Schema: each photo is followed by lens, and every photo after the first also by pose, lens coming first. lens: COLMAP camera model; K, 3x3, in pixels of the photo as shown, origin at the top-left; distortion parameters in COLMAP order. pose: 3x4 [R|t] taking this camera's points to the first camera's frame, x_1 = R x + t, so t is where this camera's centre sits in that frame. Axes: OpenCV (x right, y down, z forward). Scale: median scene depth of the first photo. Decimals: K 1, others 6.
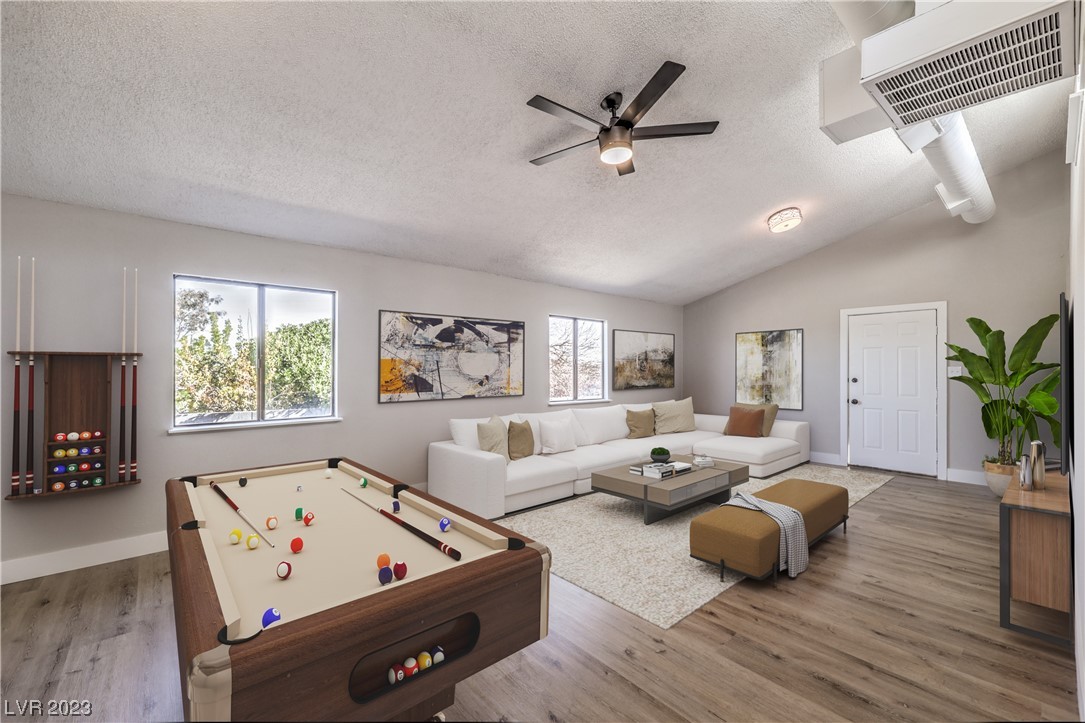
lens RADIAL K [[440.7, 0, 536.0], [0, 440.7, 364.8], [0, 0, 1]] dist [-0.000395, -0.000102]
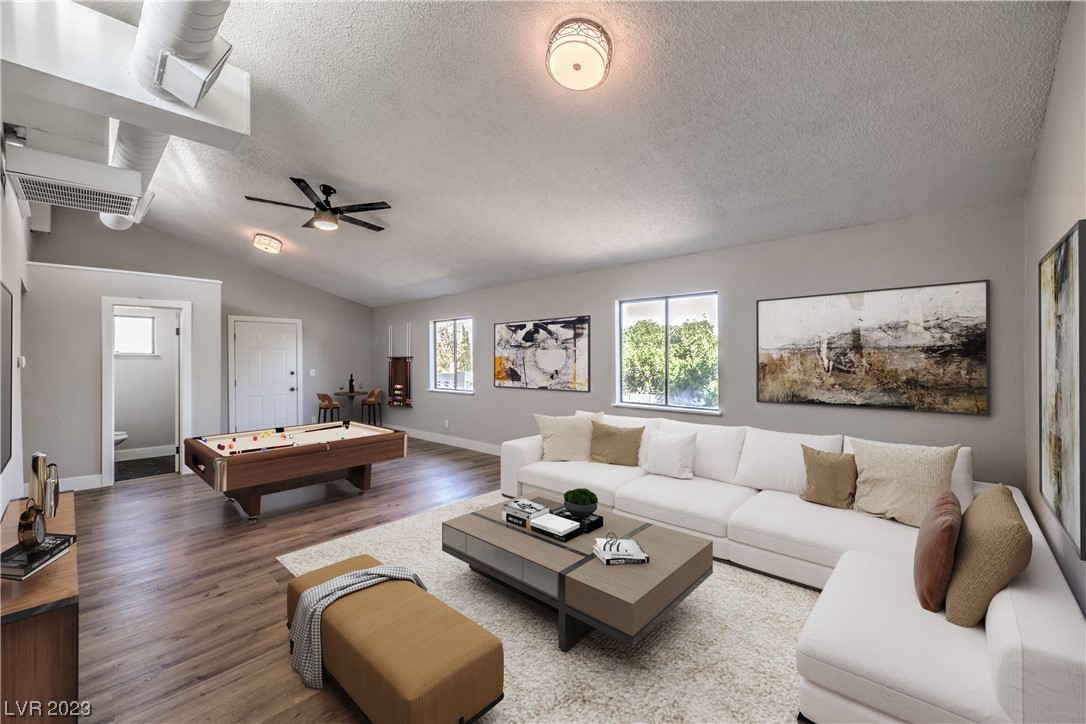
lens RADIAL K [[441.1, 0, 536.2], [0, 441.1, 358.1], [0, 0, 1]] dist [-0.000395, -0.000102]
pose [[0.092362, -0.008538, -0.995689, 0.973402], [0.001247, 0.999963, -0.008459, 0.003781], [0.995725, -0.000460, 0.092369, 0.853240]]
